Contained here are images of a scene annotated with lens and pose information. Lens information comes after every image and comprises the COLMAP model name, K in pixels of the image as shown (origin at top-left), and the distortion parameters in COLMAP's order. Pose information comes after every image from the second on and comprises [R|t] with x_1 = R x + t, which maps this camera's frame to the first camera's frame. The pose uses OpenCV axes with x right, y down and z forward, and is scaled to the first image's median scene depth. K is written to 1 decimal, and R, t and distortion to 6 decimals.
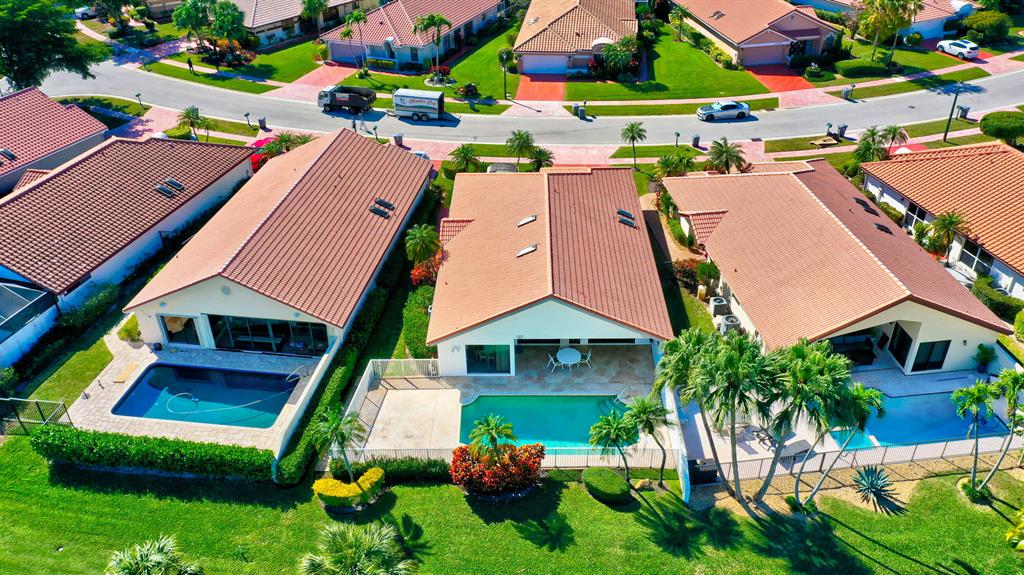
lens RADIAL K [[820.8, 0, 512.0], [0, 820.8, 287.5], [0, 0, 1]] dist [0.003632, -0.000020]
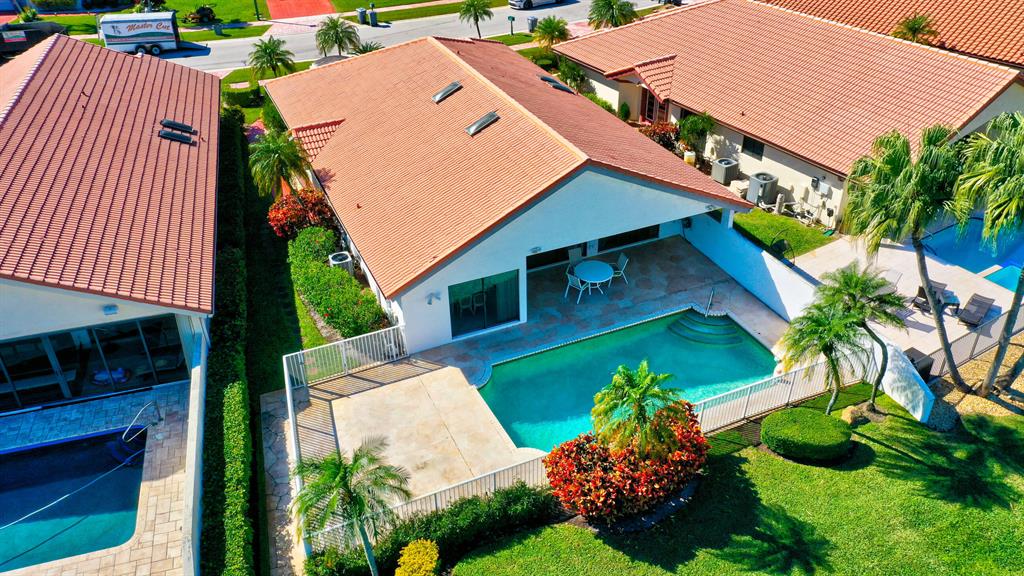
lens RADIAL K [[814.5, 0, 512.0], [0, 814.5, 288.0], [0, 0, 1]] dist [0.002073, -0.005628]
pose [[0.906315, -0.227798, 0.355952, -0.219839], [0.231295, 0.972312, 0.033333, 0.062926], [-0.353689, 0.052120, 0.933910, 0.460399]]
